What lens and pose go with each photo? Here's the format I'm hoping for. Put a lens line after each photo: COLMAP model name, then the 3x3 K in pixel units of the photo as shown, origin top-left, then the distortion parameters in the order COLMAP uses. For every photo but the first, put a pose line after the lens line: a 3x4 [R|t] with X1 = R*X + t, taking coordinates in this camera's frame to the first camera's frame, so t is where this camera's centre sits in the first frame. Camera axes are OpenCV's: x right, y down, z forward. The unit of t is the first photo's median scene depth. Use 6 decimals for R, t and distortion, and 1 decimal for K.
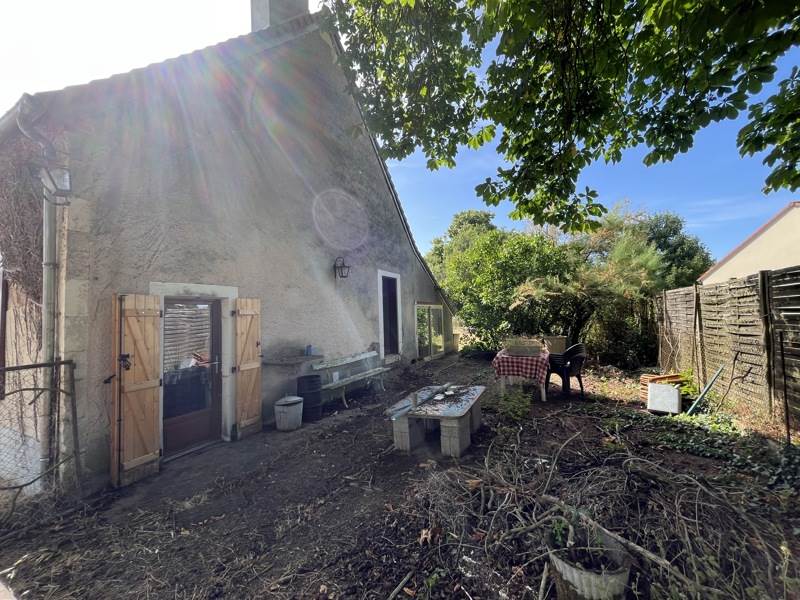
lens RADIAL K [[324.3, 0, 400.0], [0, 324.3, 300.0], [0, 0, 1]] dist [-0.000200, -0.000047]
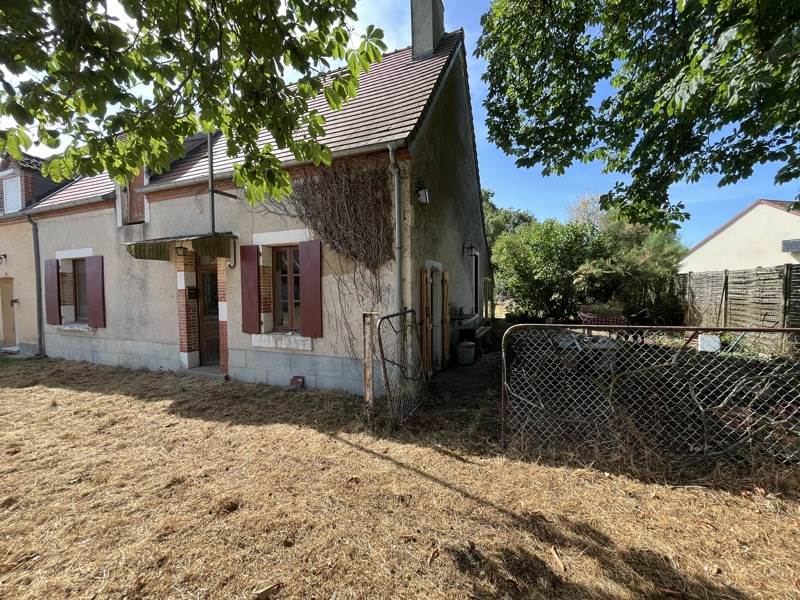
lens RADIAL K [[313.8, 0, 400.0], [0, 313.8, 300.0], [0, 0, 1]] dist [0.010767, 0.000044]
pose [[0.995436, 0.018026, 0.093711, -0.748791], [-0.026284, 0.995805, 0.087647, 0.002292], [-0.091738, -0.089710, 0.991734, -0.316086]]
